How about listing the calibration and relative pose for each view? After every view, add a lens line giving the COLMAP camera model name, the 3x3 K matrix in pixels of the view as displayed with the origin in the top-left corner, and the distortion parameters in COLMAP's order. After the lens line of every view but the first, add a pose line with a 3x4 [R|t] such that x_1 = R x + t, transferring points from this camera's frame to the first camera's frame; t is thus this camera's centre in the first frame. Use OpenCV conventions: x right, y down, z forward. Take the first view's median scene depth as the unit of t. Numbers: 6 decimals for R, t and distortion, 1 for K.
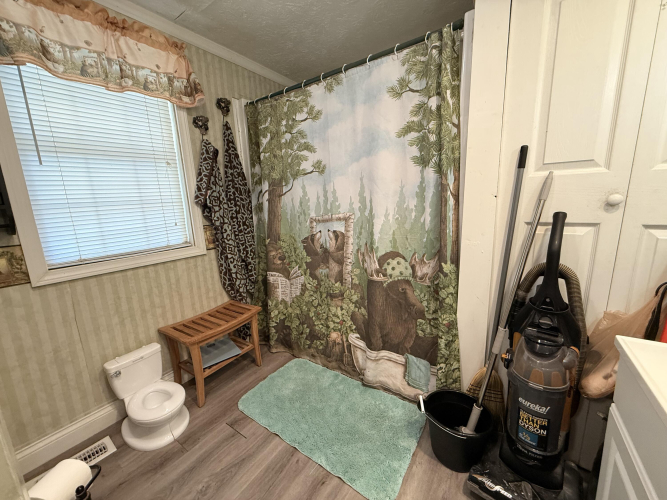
lens RADIAL K [[264.9, 0, 331.0], [0, 264.9, 250.1], [0, 0, 1]] dist [-0.000492, -0.000128]
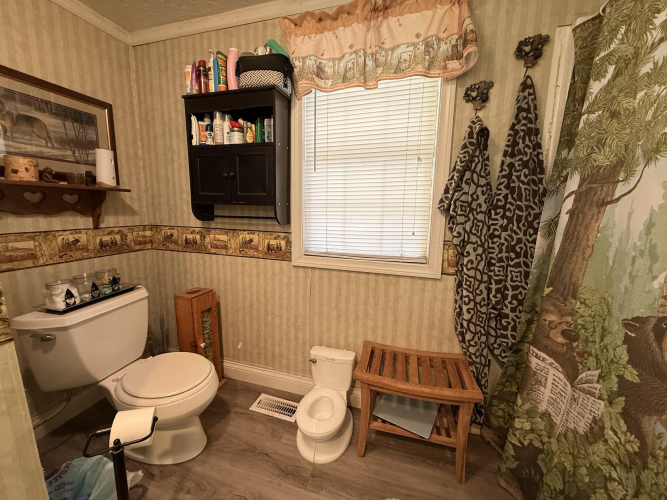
lens RADIAL K [[264.9, 0, 331.0], [0, 264.9, 250.1], [0, 0, 1]] dist [-0.000492, -0.000128]
pose [[0.311871, 0.200760, -0.928672, 0.096976], [-0.208089, 0.968124, 0.139407, -0.100927], [0.927057, 0.149769, 0.343706, 0.452411]]
